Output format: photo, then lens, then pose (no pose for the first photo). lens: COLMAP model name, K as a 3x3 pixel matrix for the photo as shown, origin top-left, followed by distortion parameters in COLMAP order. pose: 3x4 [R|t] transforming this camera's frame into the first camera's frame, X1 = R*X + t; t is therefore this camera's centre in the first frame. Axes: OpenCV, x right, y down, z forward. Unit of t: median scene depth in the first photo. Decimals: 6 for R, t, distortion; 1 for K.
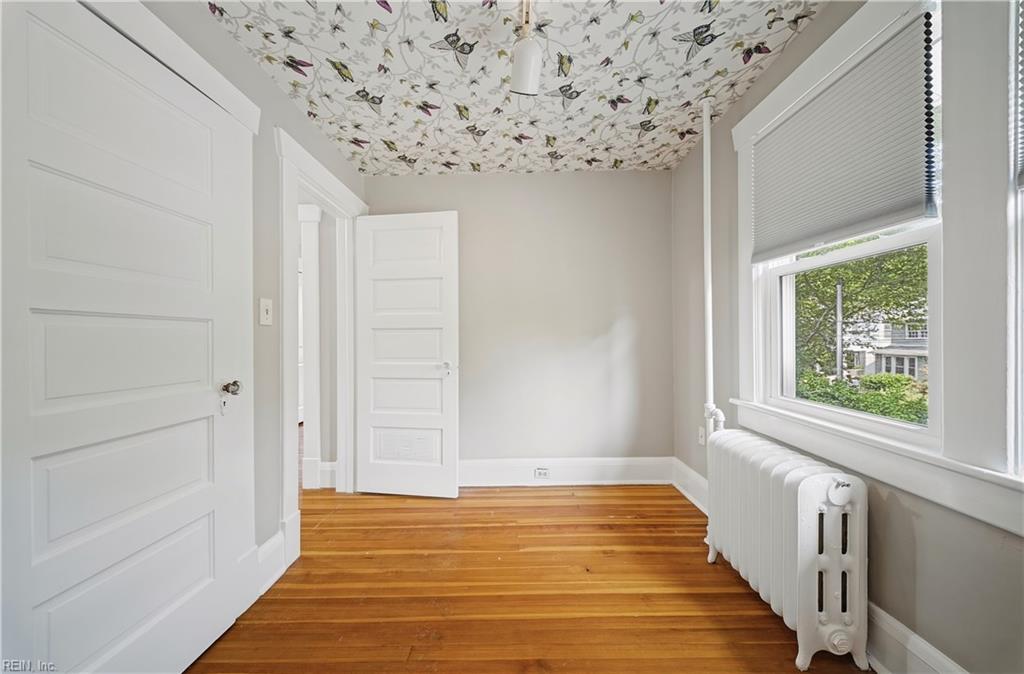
lens RADIAL K [[358.9, 0, 514.9], [0, 358.9, 336.0], [0, 0, 1]] dist [0.012114, -0.000399]
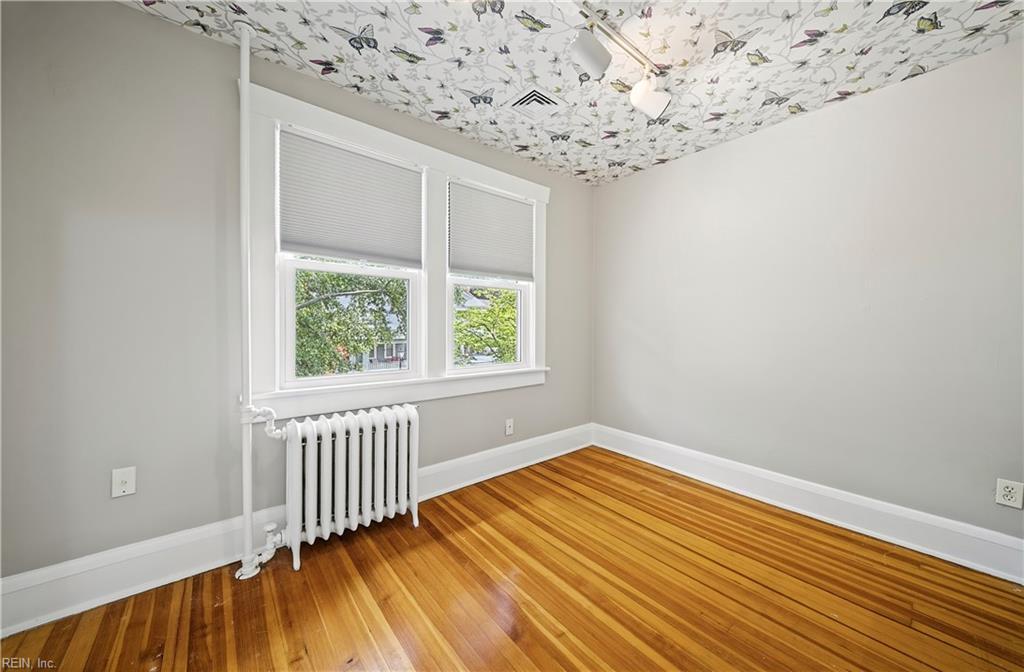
lens RADIAL K [[358.9, 0, 501.5], [0, 358.9, 338.2], [0, 0, 1]] dist [0.012114, -0.000399]
pose [[-0.620337, -0.025904, 0.783908, -0.451364], [-0.010144, 0.999636, 0.025005, 0.014684], [-0.784270, 0.007559, -0.620373, 1.088144]]
